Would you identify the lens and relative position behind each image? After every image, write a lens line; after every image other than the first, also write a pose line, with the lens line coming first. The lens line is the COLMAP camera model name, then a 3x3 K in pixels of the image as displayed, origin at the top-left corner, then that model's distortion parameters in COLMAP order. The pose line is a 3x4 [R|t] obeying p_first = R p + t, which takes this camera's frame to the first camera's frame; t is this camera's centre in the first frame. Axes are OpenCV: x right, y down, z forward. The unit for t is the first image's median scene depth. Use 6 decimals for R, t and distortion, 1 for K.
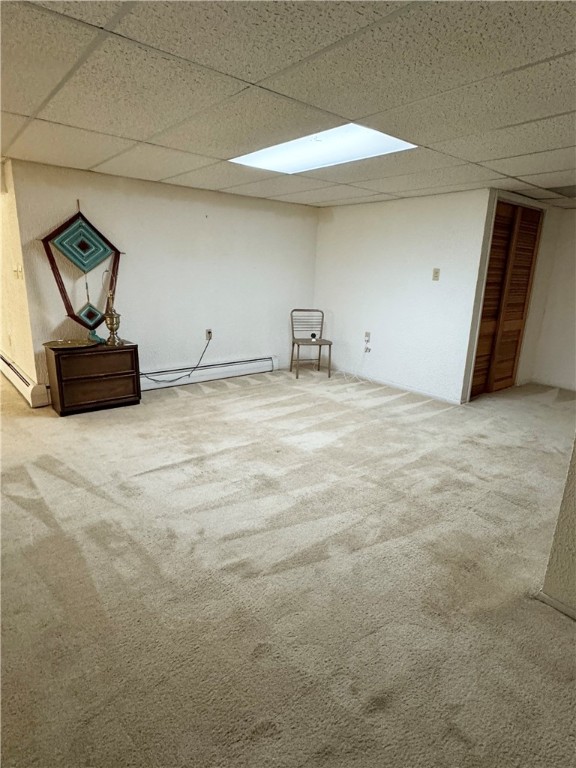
lens RADIAL K [[426.9, 0, 288.0], [0, 426.9, 384.0], [0, 0, 1]] dist [-0.001557, -0.000253]
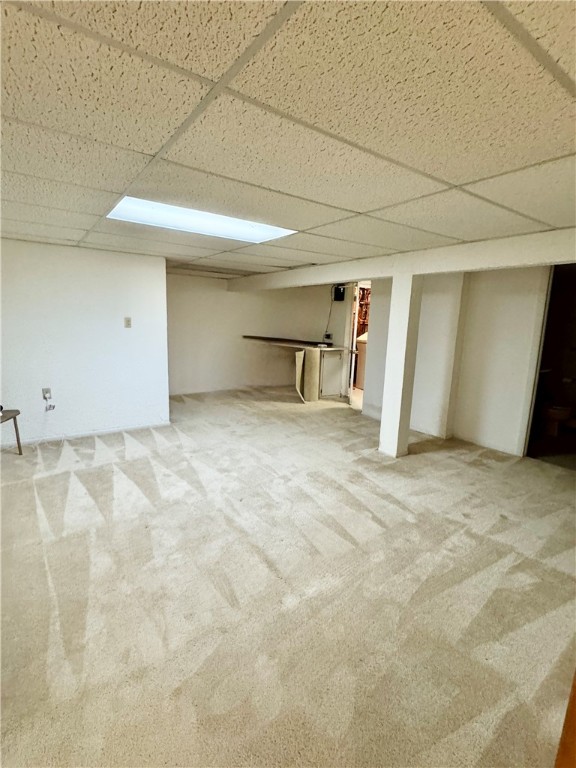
lens RADIAL K [[363.2, 0, 288.0], [0, 363.2, 384.0], [0, 0, 1]] dist [-0.001023, -0.000186]
pose [[0.086652, -0.208803, 0.974111, -0.597648], [0.229532, 0.955667, 0.184431, -0.185995], [-0.969436, 0.207609, 0.130737, 0.509971]]
